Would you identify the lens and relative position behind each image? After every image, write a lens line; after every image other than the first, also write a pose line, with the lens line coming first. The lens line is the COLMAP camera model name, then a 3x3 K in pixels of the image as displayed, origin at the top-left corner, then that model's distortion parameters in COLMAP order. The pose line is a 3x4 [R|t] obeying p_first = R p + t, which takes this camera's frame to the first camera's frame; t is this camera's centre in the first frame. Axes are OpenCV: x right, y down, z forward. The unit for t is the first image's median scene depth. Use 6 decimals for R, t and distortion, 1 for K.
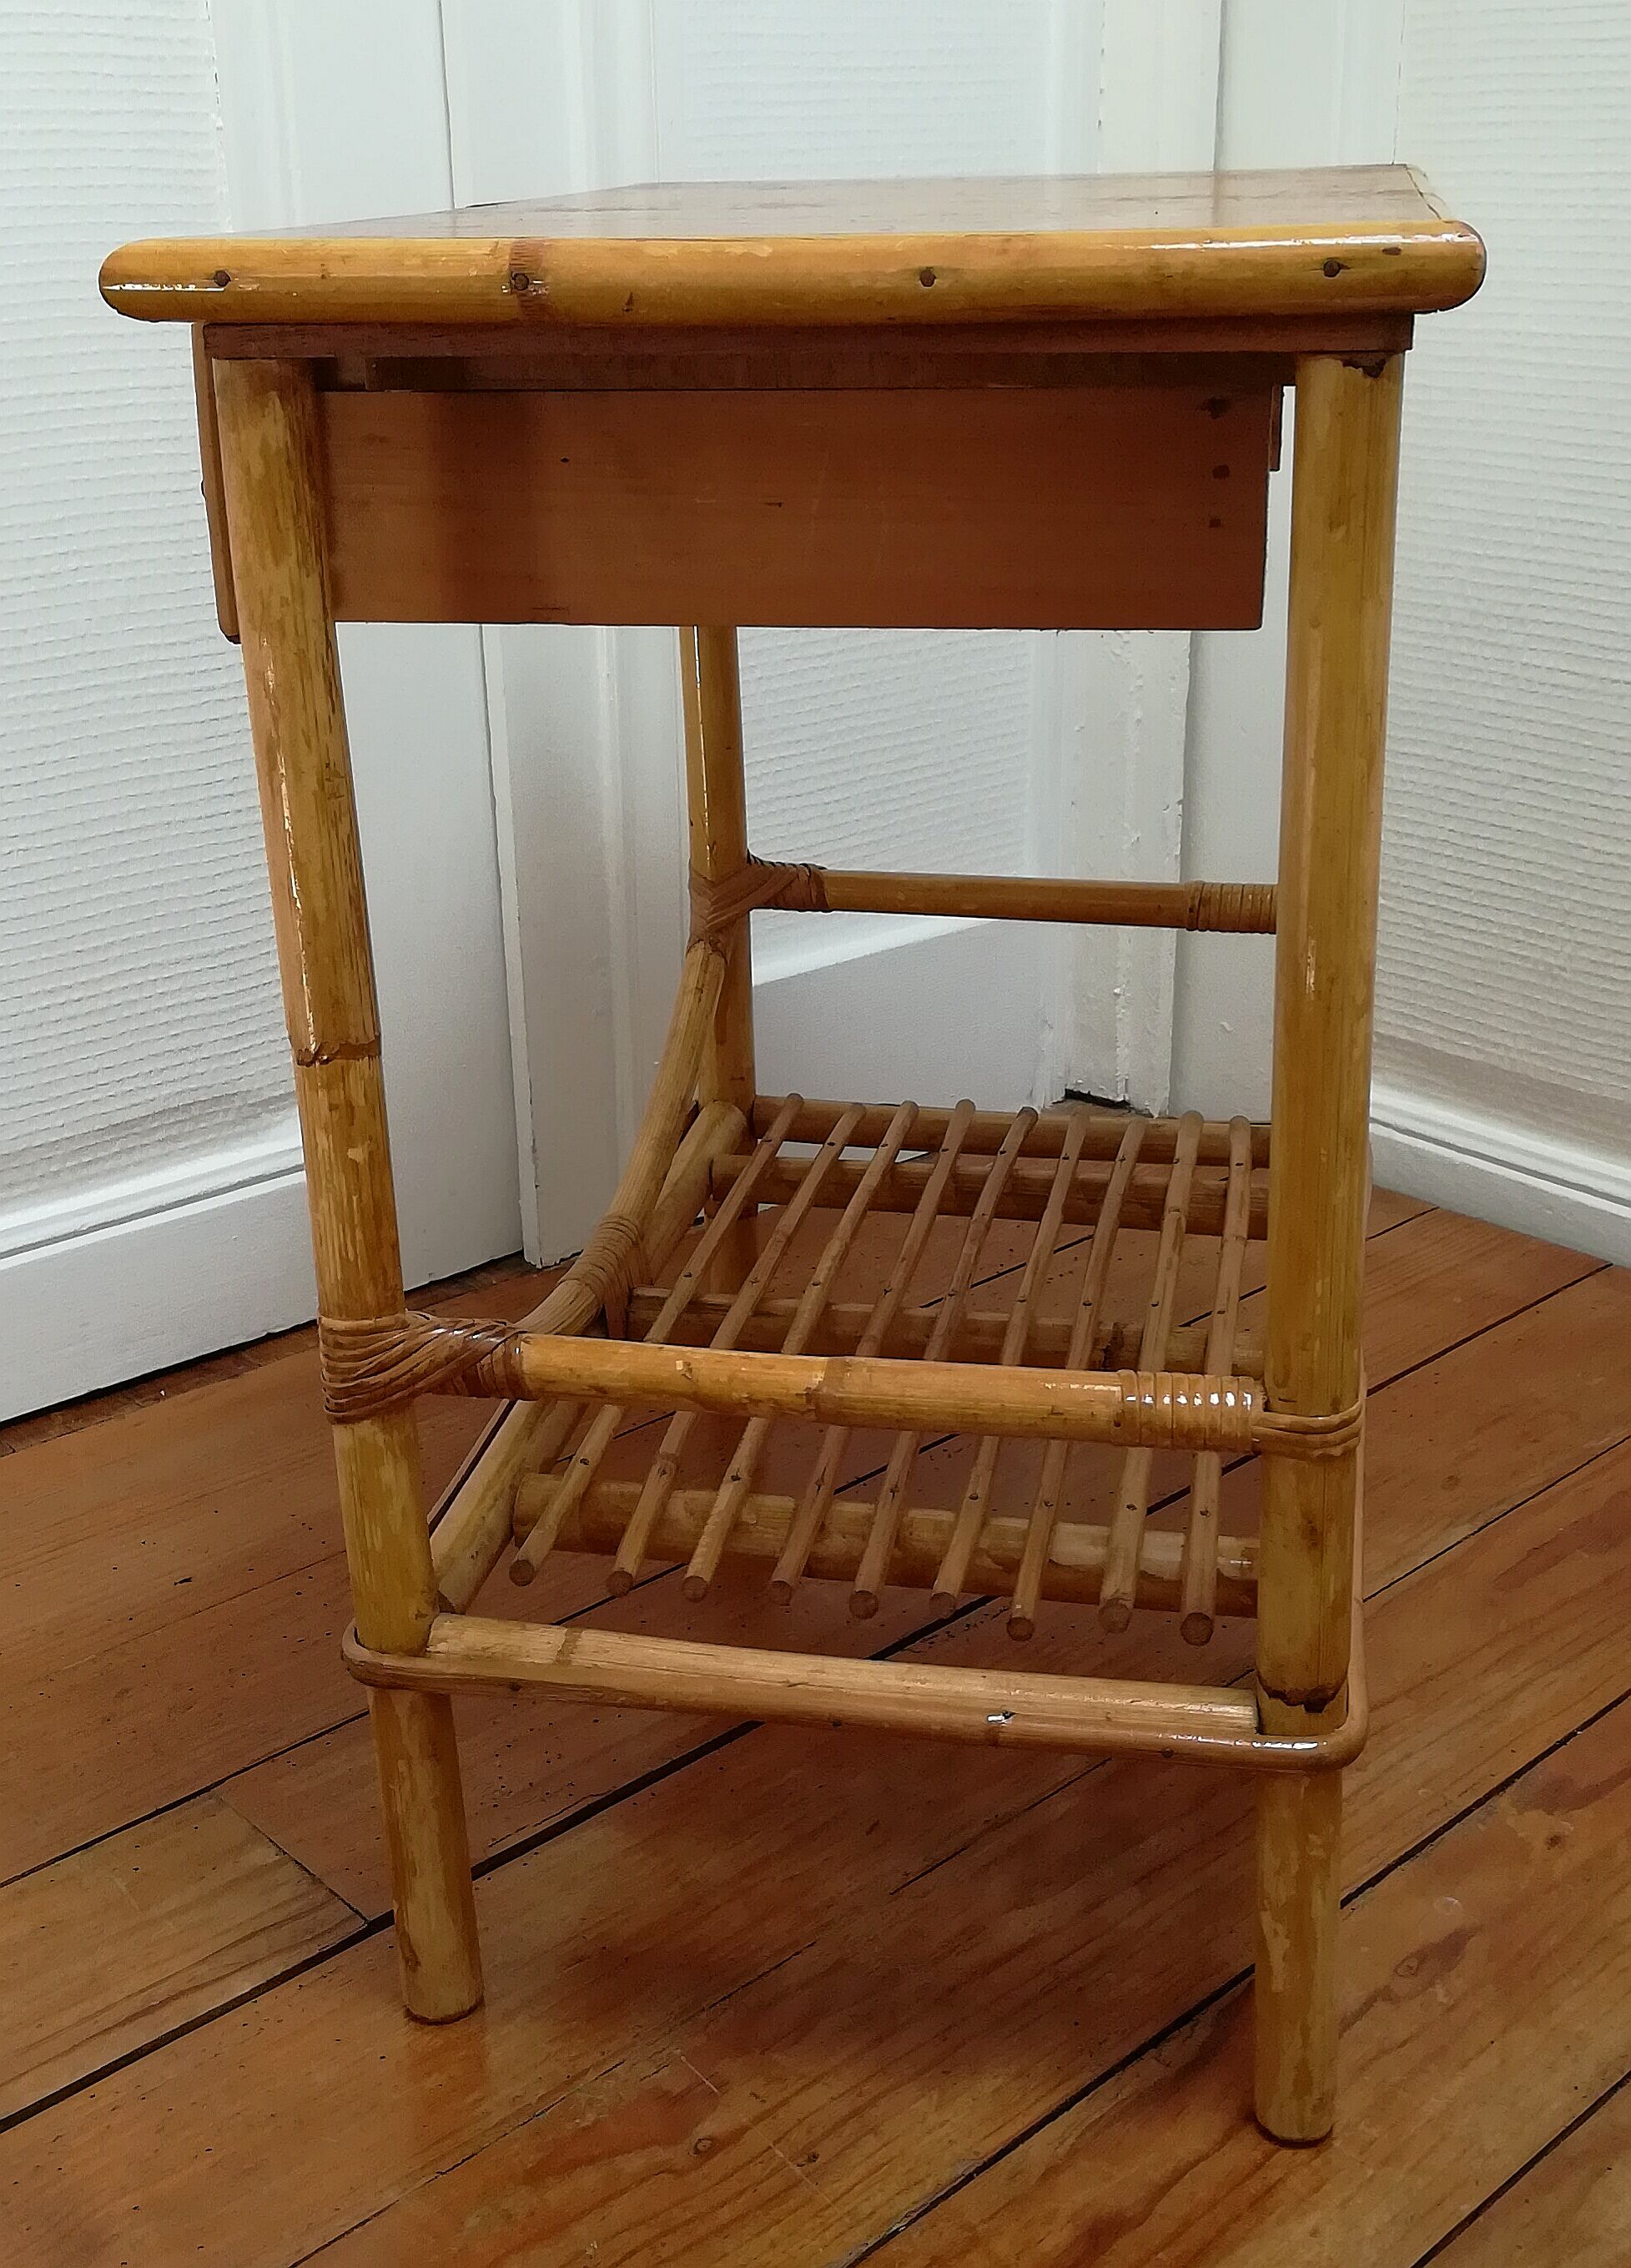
lens RADIAL K [[2675.3, 0, 839.9], [0, 2675.3, 1246.5], [0, 0, 1]] dist [-0.000449, -0.046297]
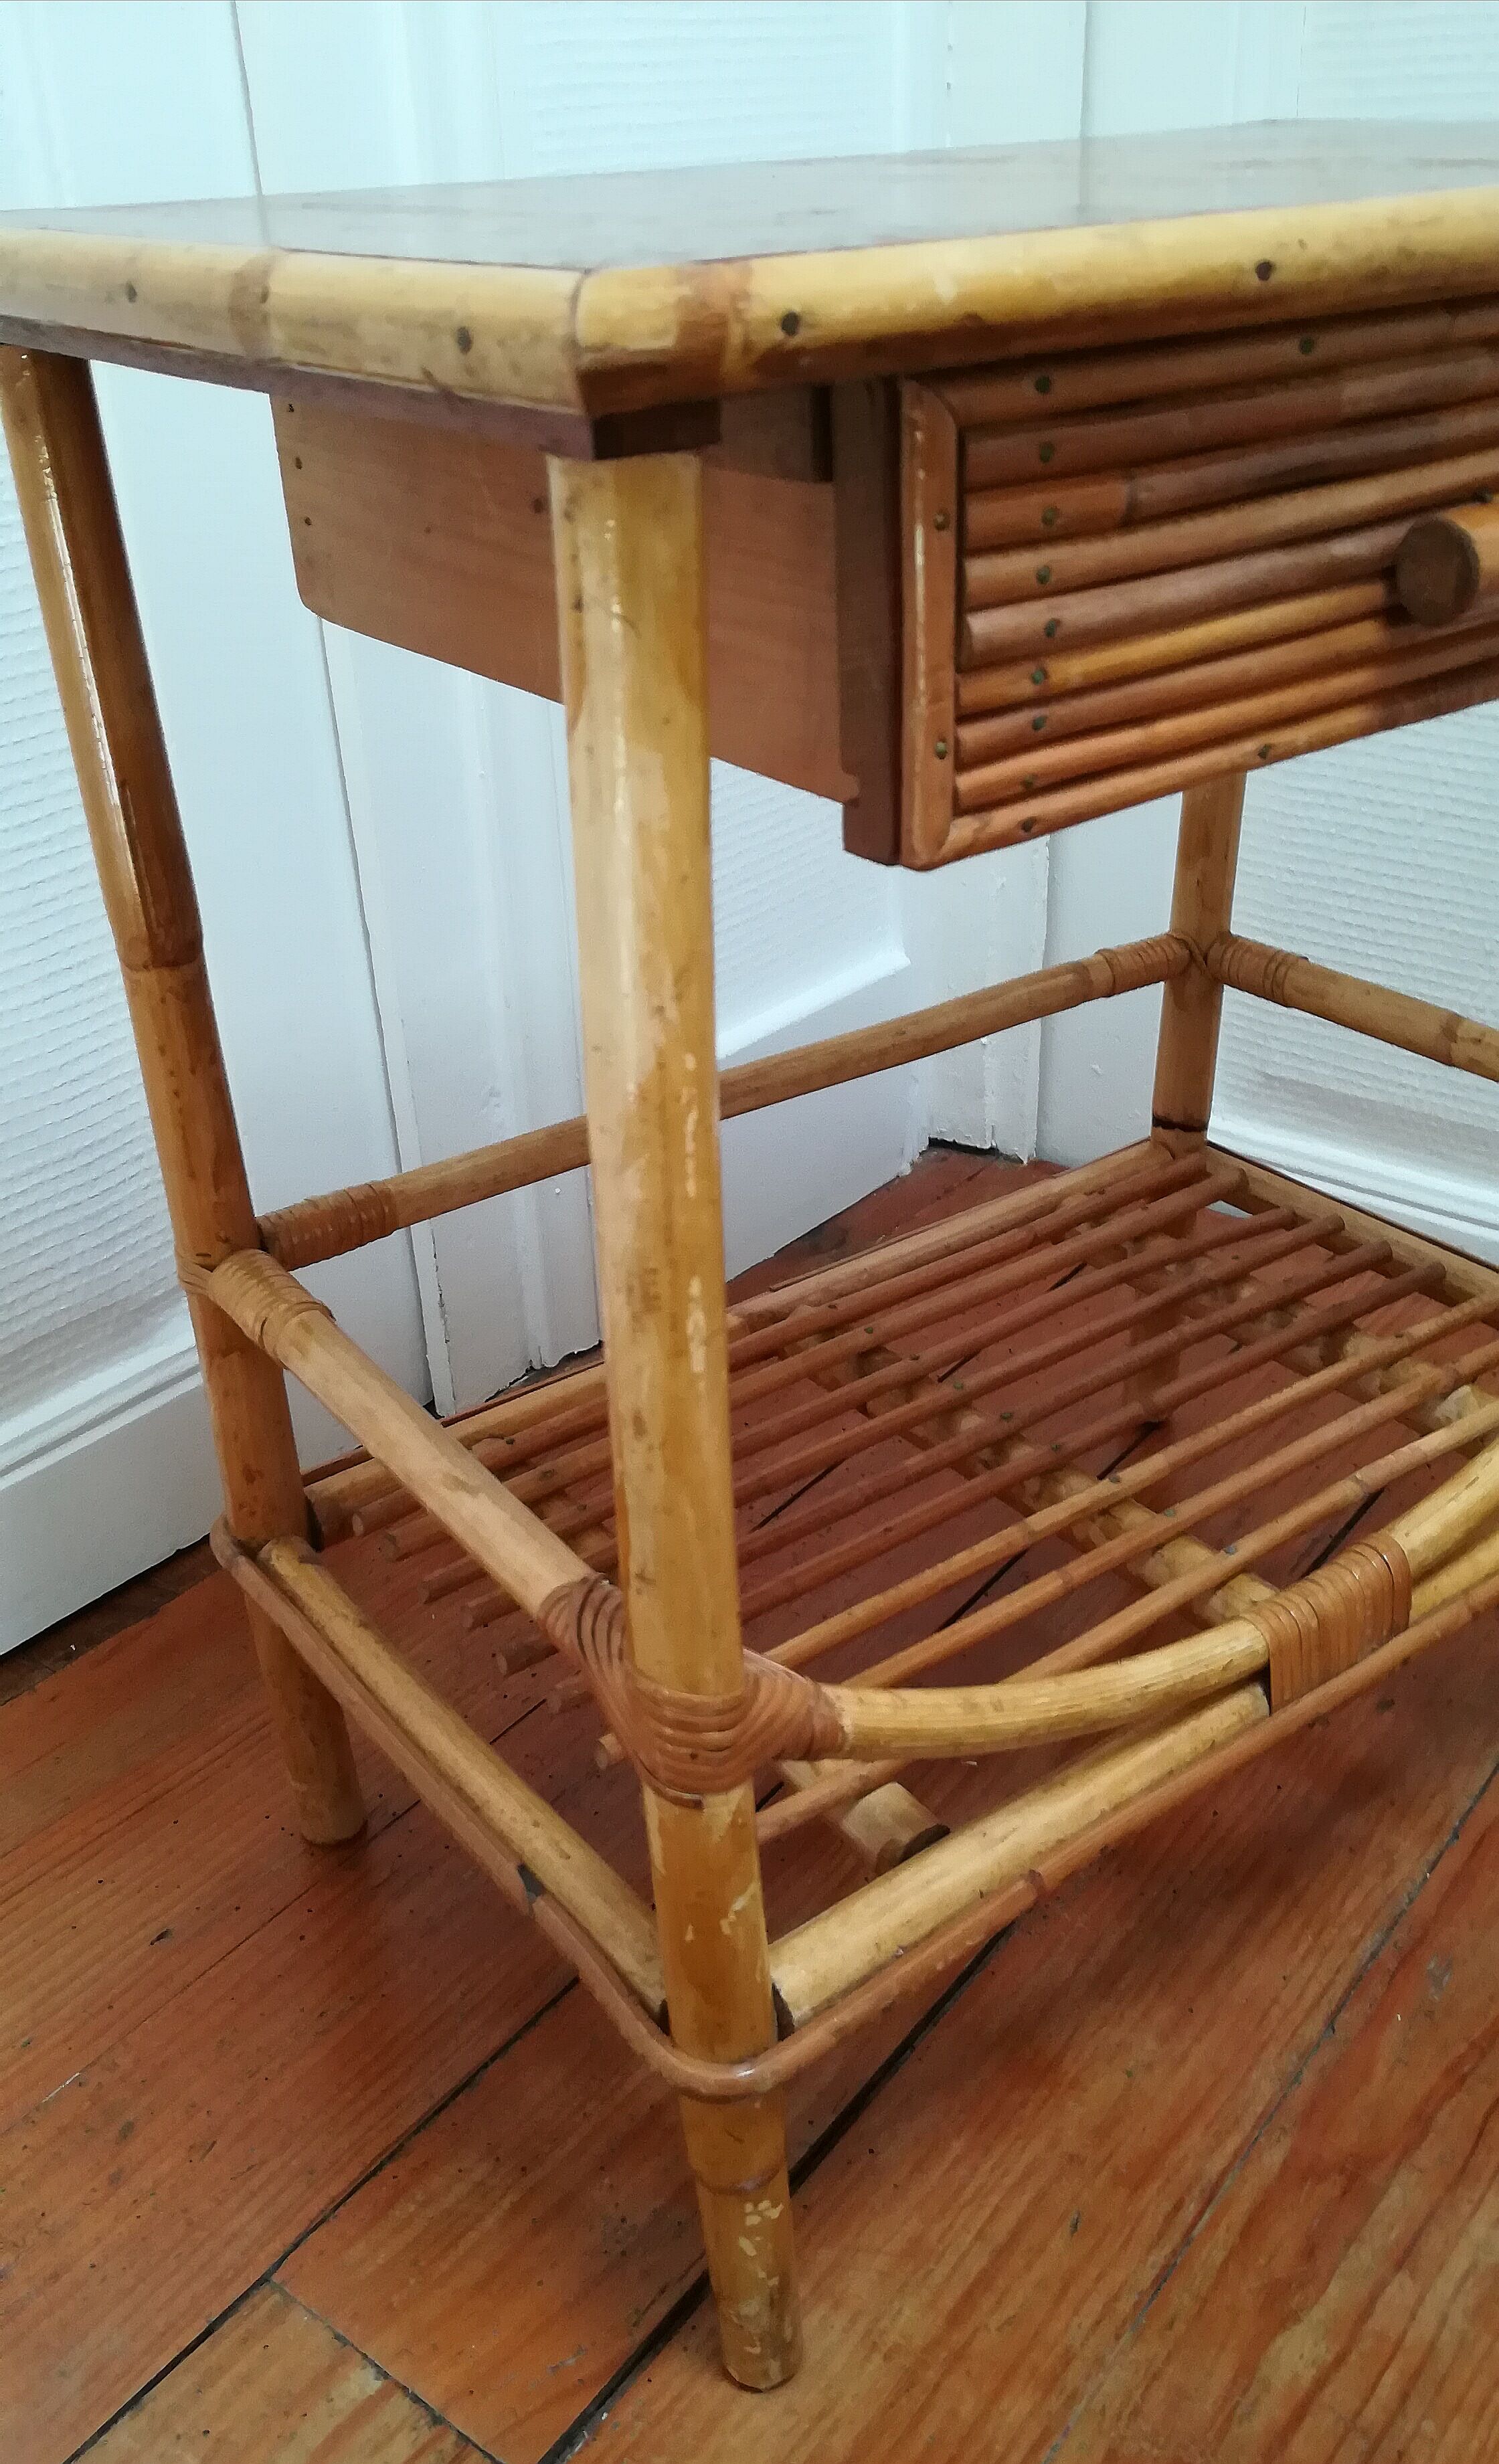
lens RADIAL K [[1869.0, 0, 634.4], [0, 1869.0, 1233.4], [0, 0, 1]] dist [-0.005128, -0.004759]
pose [[0.985055, -0.104512, 0.136909, -0.178176], [0.084400, 0.985786, 0.145265, -0.196200], [-0.150145, -0.131539, 0.979874, 0.488997]]
